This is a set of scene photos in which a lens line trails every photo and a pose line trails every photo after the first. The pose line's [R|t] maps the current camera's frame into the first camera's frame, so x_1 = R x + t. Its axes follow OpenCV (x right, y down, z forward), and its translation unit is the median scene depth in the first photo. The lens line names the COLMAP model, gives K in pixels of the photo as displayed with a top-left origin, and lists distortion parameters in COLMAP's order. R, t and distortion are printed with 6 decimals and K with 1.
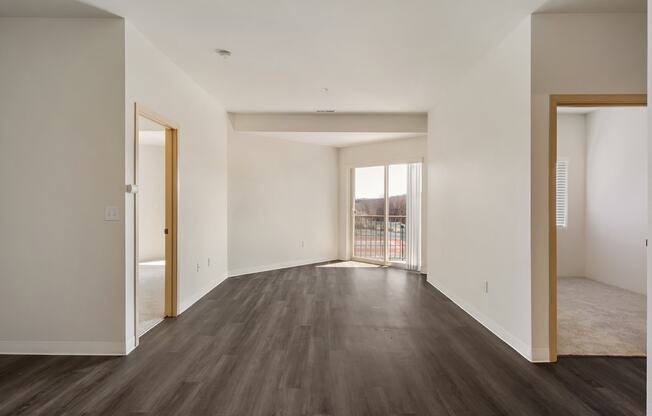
lens RADIAL K [[357.4, 0, 325.6], [0, 357.4, 206.3], [0, 0, 1]] dist [-0.003125, -0.000372]
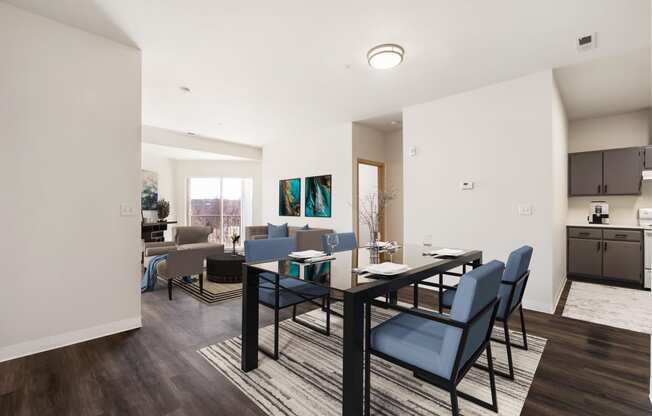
lens RADIAL K [[279.3, 0, 325.9], [0, 279.3, 207.9], [0, 0, 1]] dist [-0.000345, 0.000000]
pose [[0.689155, 0.001672, 0.724612, -0.417133], [0.001711, 0.999991, -0.003935, 0.010288], [-0.724612, 0.003952, 0.689146, -0.057839]]
